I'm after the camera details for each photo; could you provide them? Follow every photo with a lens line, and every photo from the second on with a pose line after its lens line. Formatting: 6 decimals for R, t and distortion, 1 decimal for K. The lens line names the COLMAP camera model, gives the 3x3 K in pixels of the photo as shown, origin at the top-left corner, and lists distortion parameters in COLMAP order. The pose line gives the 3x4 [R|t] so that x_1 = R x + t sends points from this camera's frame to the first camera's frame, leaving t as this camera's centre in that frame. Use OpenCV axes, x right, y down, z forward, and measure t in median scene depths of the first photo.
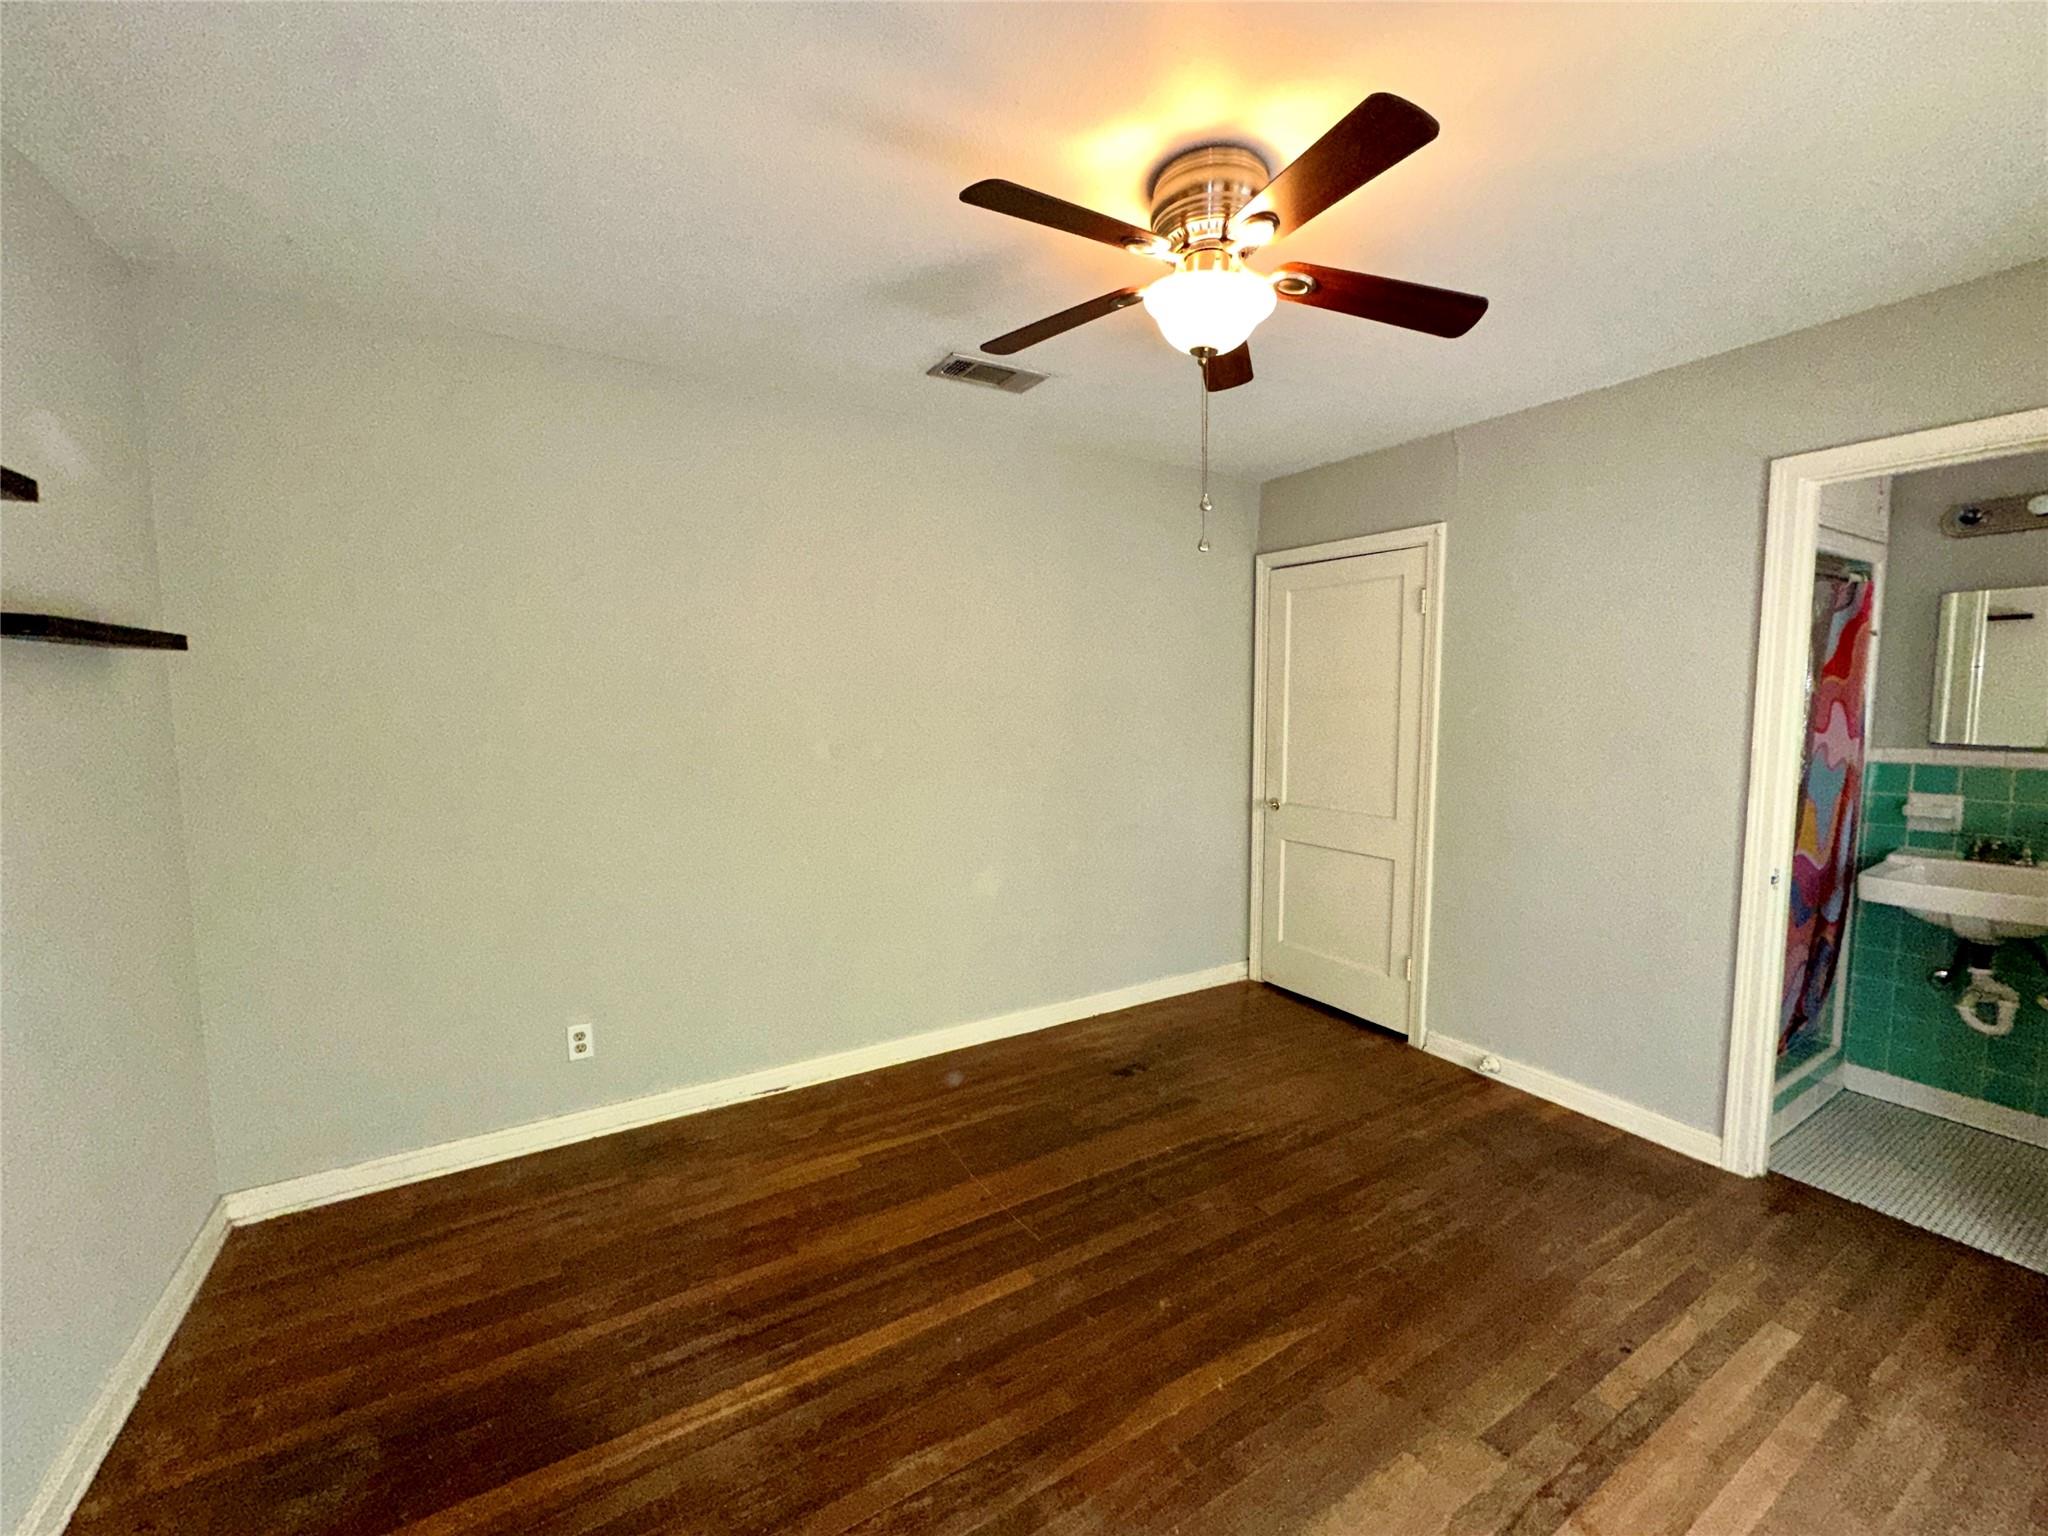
lens RADIAL K [[818.2, 0, 1025.1], [0, 818.2, 766.9], [0, 0, 1]] dist [-0.002169, 0.000024]
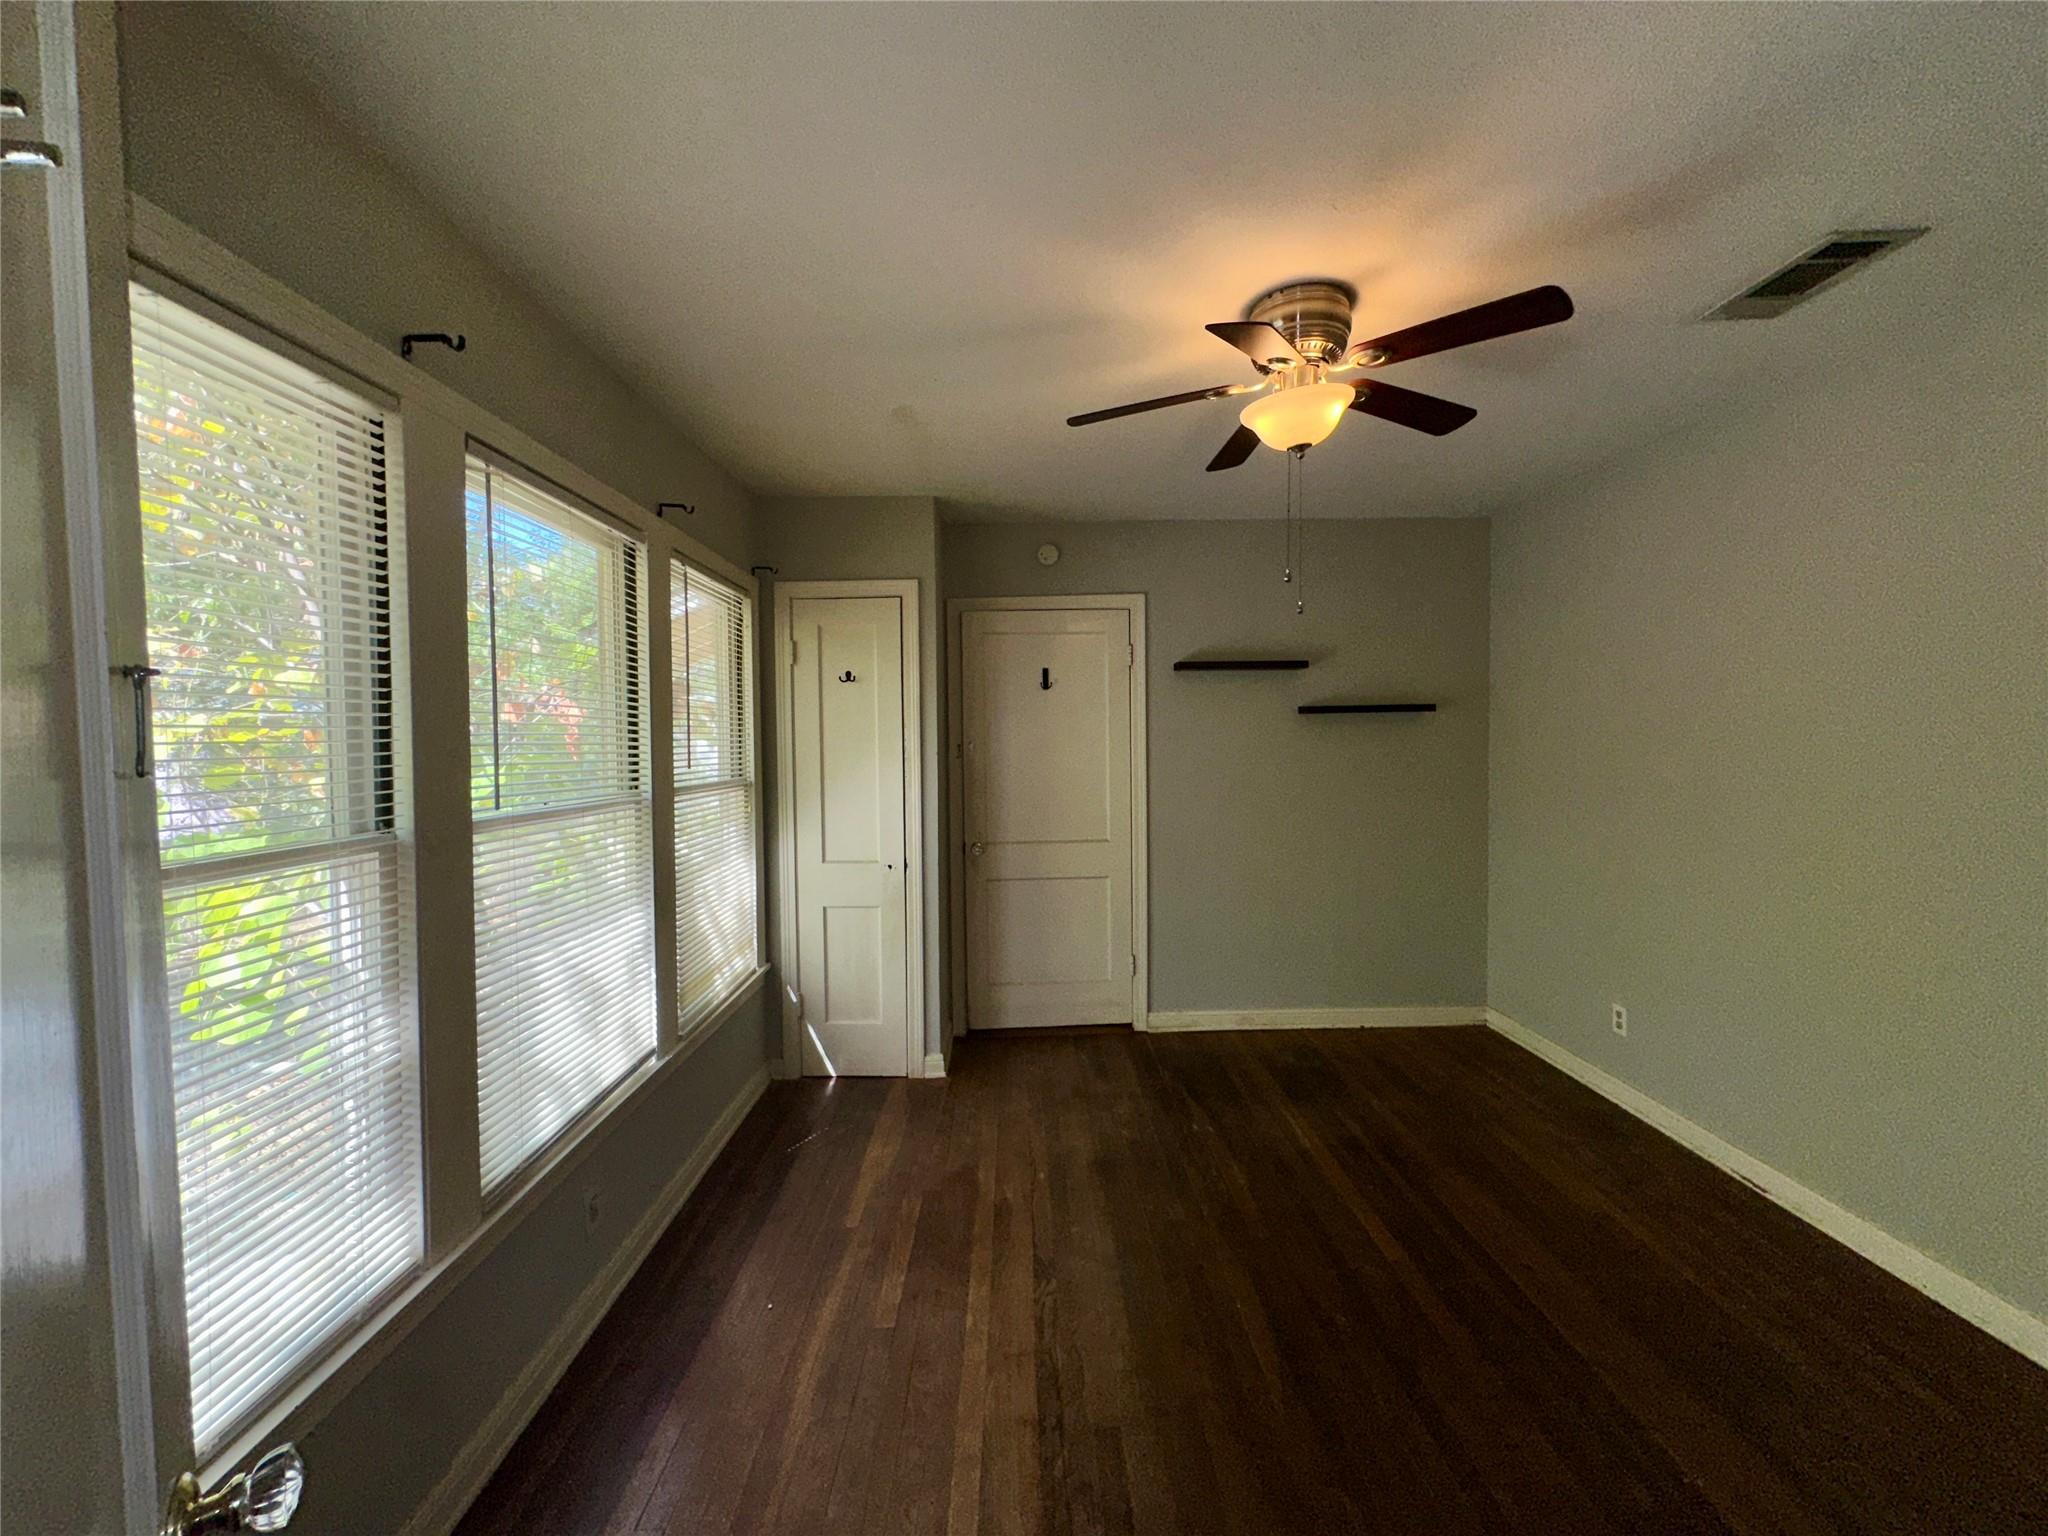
lens RADIAL K [[818.2, 0, 1025.1], [0, 818.2, 766.9], [0, 0, 1]] dist [-0.002169, 0.000024]
pose [[-0.510539, 0.039196, -0.858961, 0.921169], [-0.057819, 0.995135, 0.079776, -0.079228], [0.857909, 0.090393, -0.505788, 0.825947]]
